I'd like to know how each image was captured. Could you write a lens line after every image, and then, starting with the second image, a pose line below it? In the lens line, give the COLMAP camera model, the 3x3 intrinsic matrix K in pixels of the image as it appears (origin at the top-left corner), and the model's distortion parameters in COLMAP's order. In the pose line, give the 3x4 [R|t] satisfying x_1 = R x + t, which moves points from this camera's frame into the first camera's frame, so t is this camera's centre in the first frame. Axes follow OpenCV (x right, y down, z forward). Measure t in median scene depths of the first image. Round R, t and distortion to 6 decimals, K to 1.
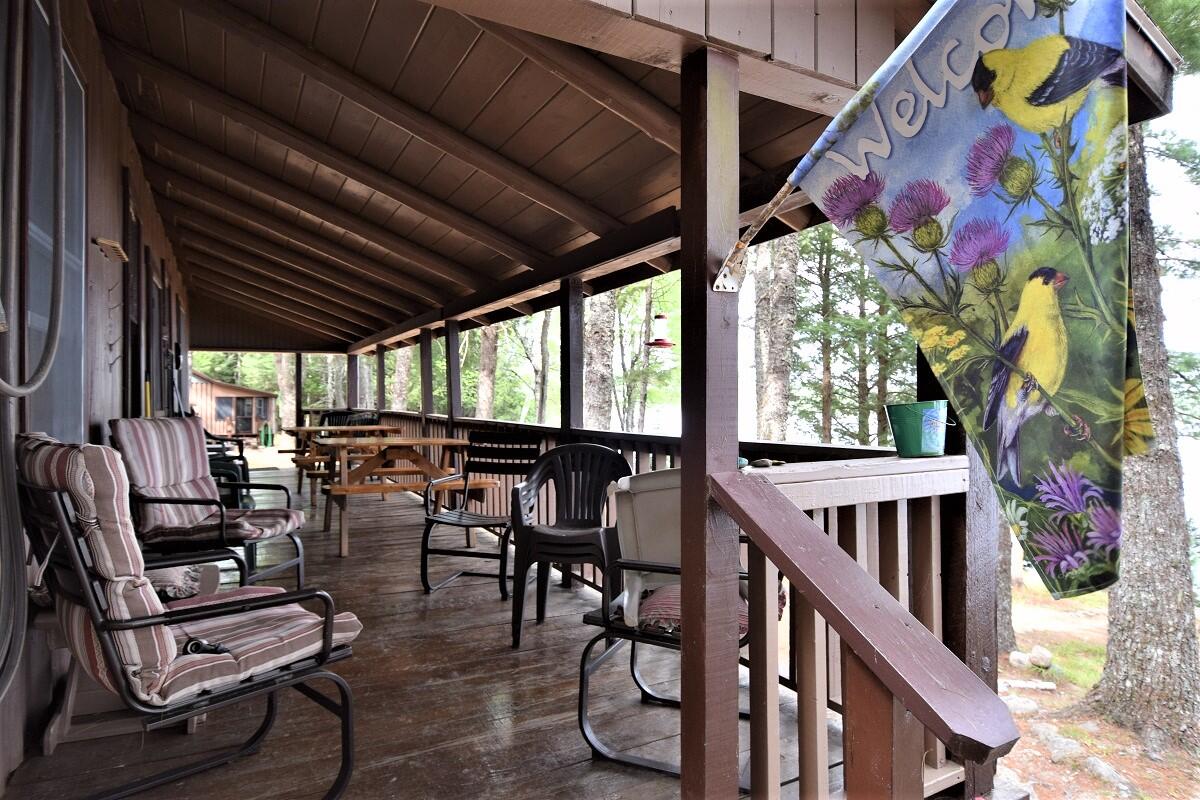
lens RADIAL K [[684.5, 0, 600.0], [0, 684.5, 400.0], [0, 0, 1]] dist [-0.000640, -0.000105]
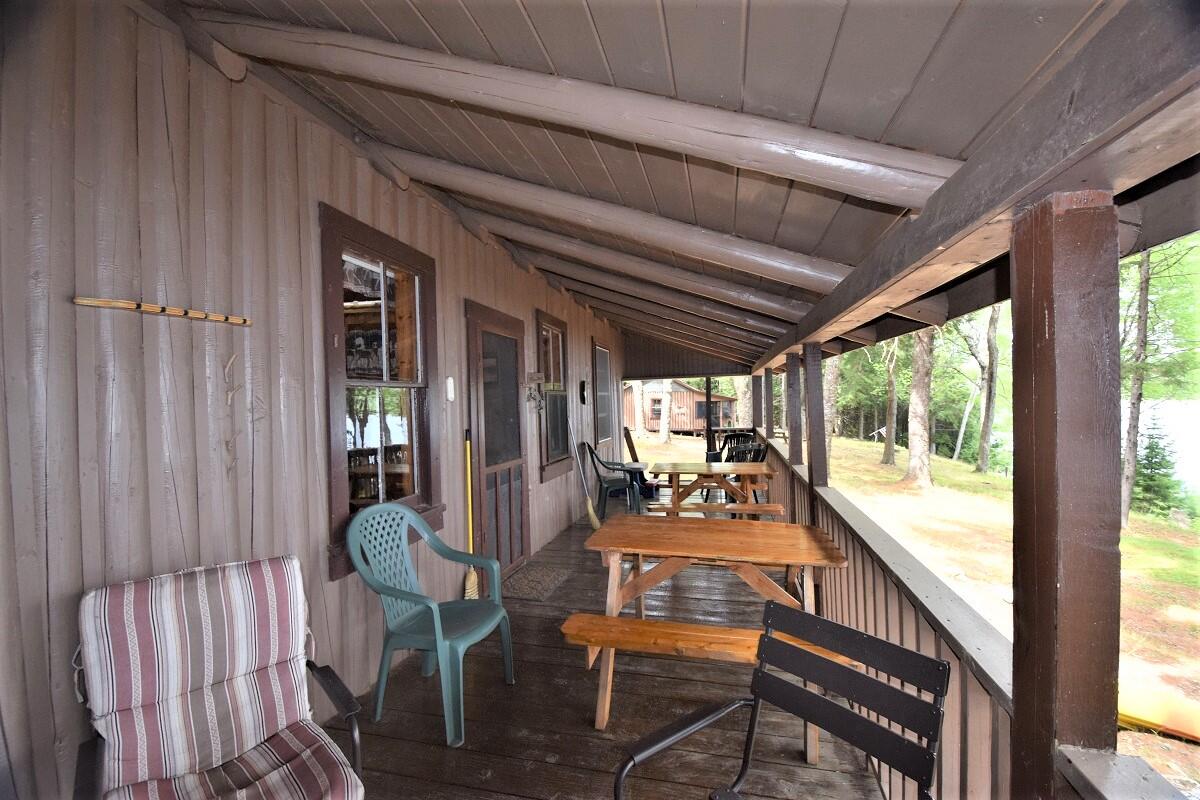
lens RADIAL K [[526.6, 0, 601.5], [0, 526.6, 413.7], [0, 0, 1]] dist [0.001683, -0.014993]
pose [[0.749799, -0.001382, -0.661664, -0.006789], [0.023957, 0.999399, 0.025061, -0.015564], [0.661232, -0.034643, 0.749381, 0.113124]]
